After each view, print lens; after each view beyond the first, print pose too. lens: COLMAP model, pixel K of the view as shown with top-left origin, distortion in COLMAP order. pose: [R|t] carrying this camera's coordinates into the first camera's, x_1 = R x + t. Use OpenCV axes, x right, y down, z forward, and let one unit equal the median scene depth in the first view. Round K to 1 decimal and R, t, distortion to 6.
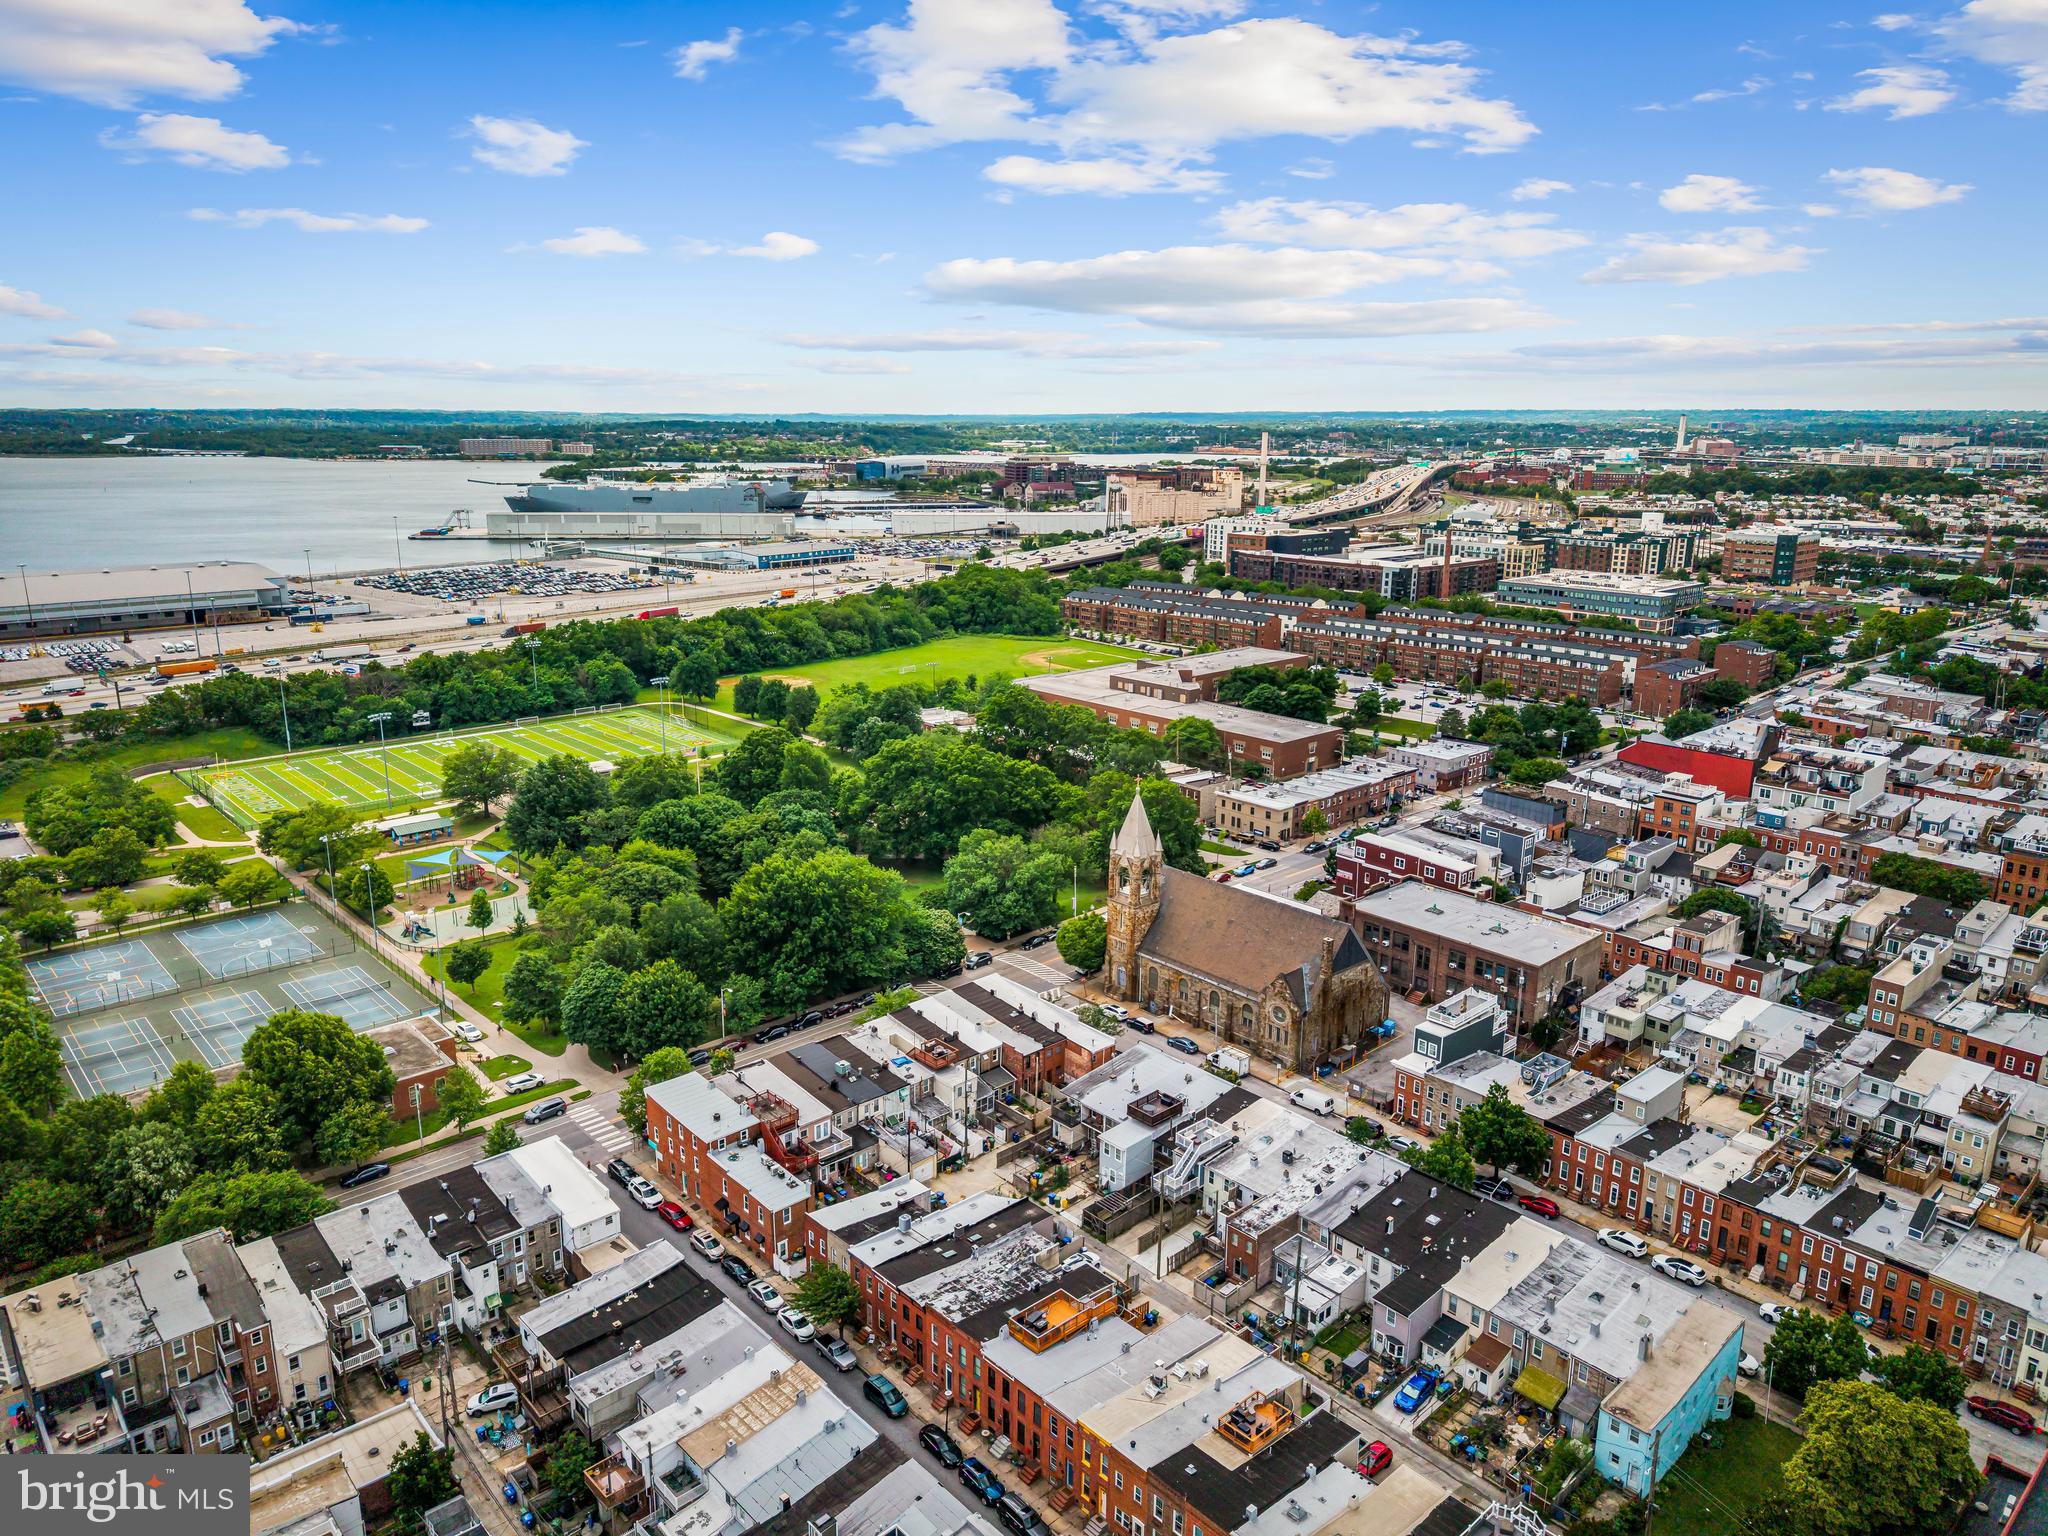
lens RADIAL K [[1370.2, 0, 1024.0], [0, 1370.2, 768.0], [0, 0, 1]] dist [0.055411, -0.054978]
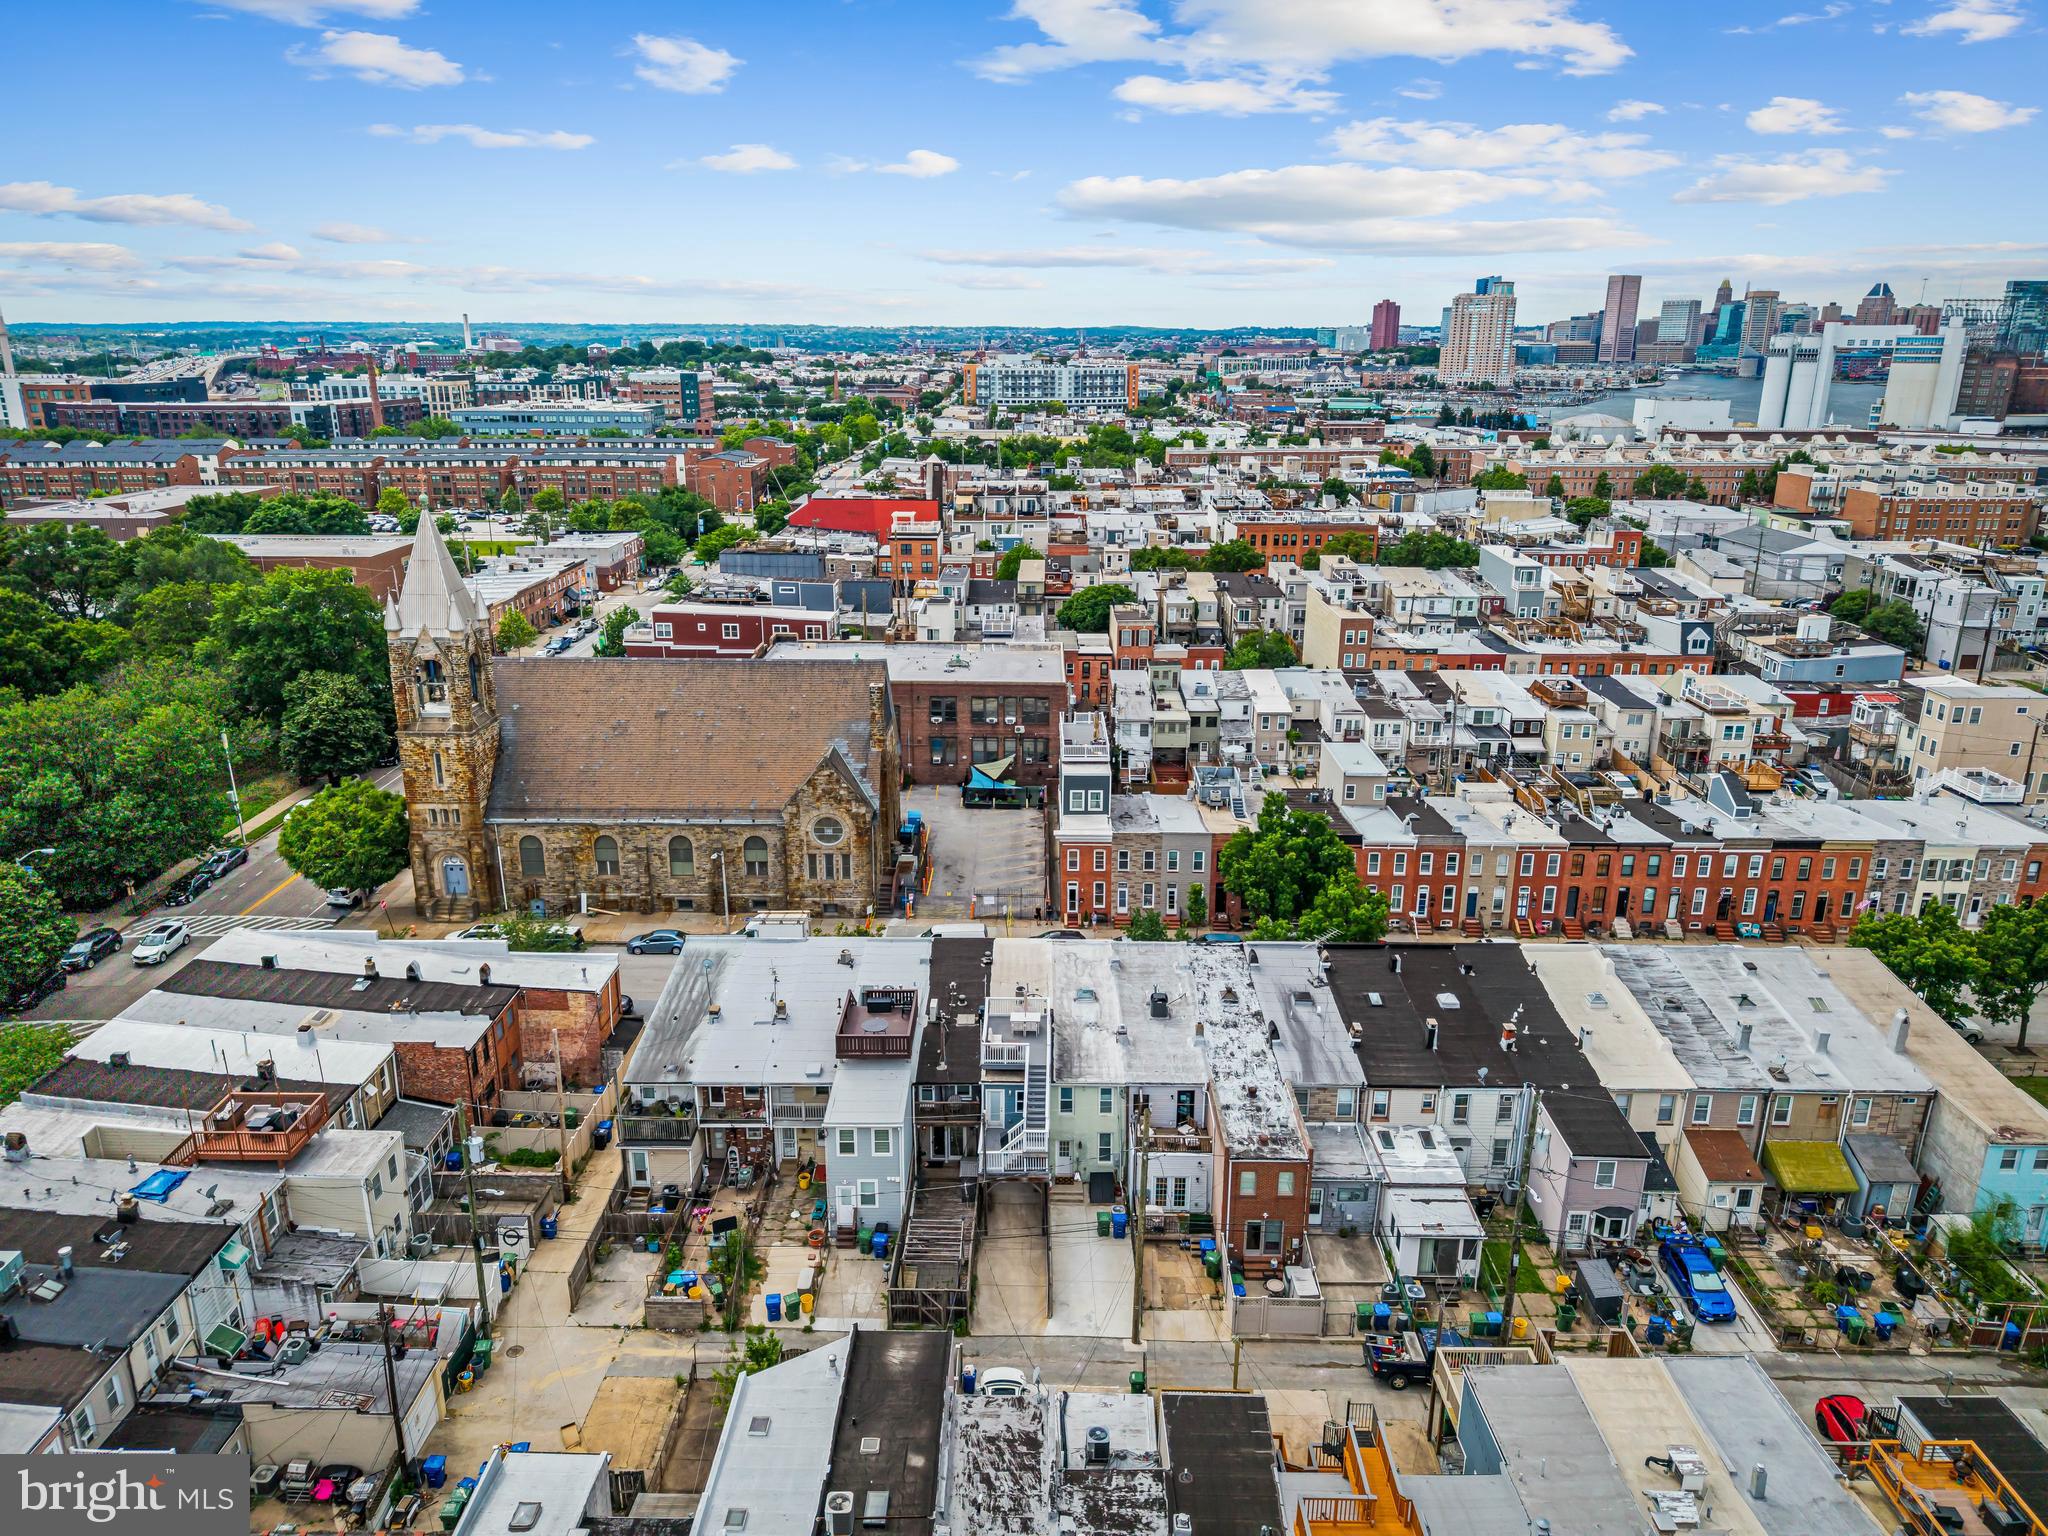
lens RADIAL K [[1364.9, 0, 1024.0], [0, 1364.9, 768.0], [0, 0, 1]] dist [0.013795, -0.013784]
pose [[0.680518, -0.221796, 0.698357, -0.157801], [0.181814, 0.974393, 0.132295, 0.096696], [-0.709816, 0.036942, 0.703417, 0.562190]]
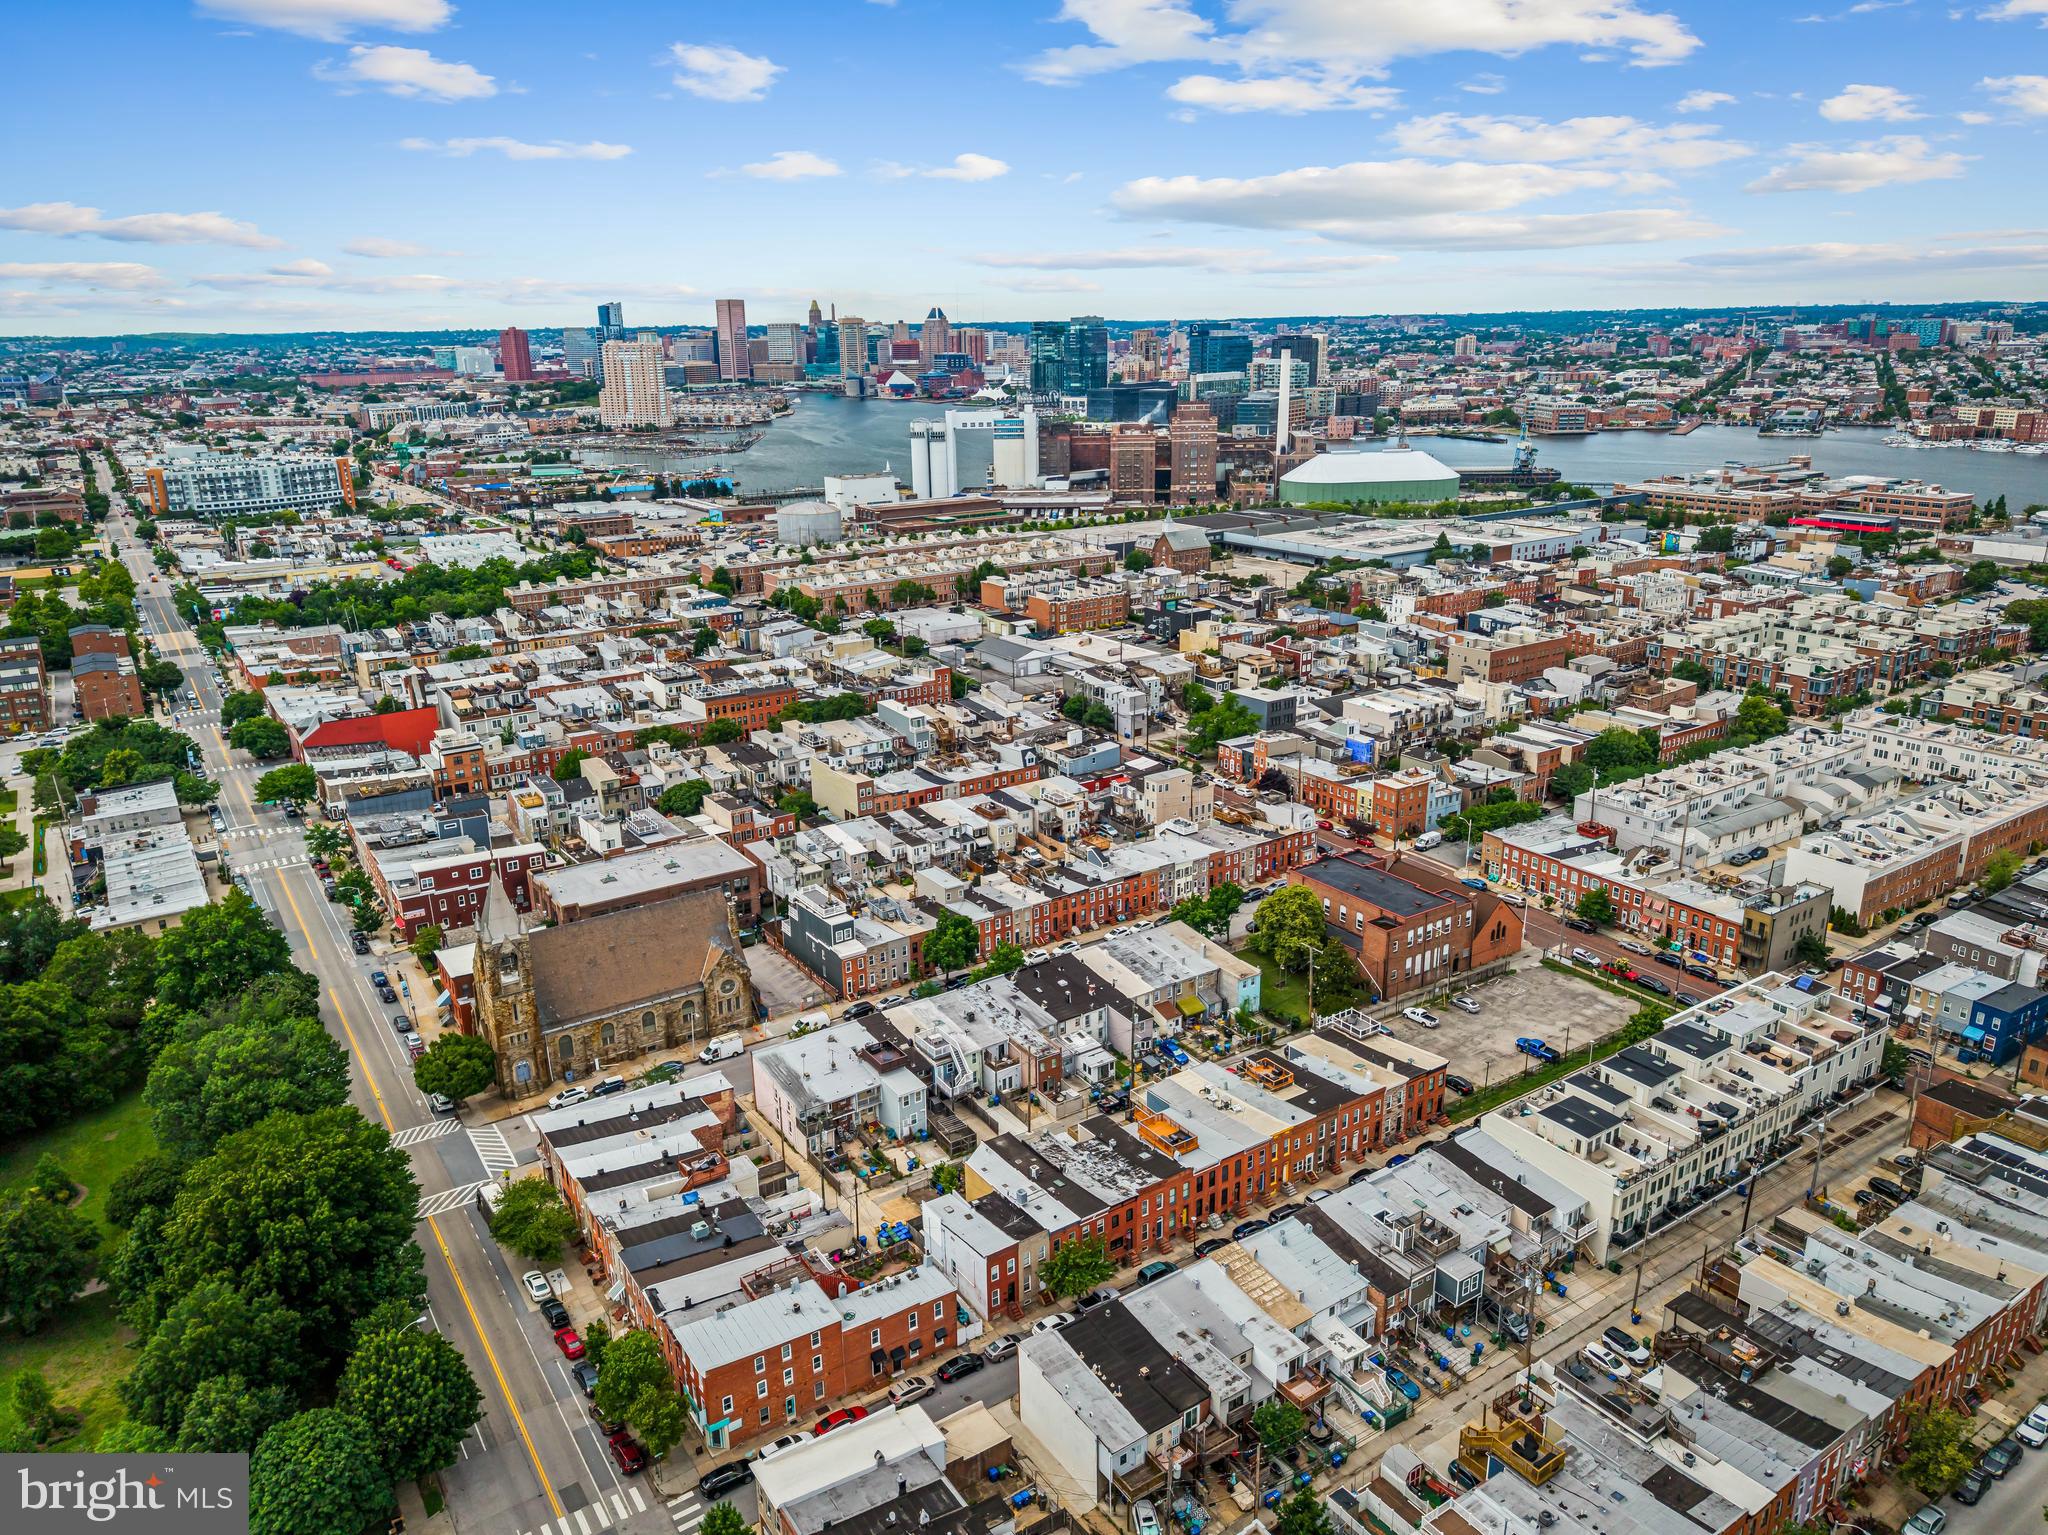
lens RADIAL K [[1391.8, 0, 1024.0], [0, 1391.8, 767.5], [0, 0, 1]] dist [0.058322, -0.071646]
pose [[0.143611, -0.303496, 0.941948, -0.797464], [0.259632, 0.930029, 0.260071, -0.215666], [-0.954970, 0.207210, 0.212360, 0.531086]]
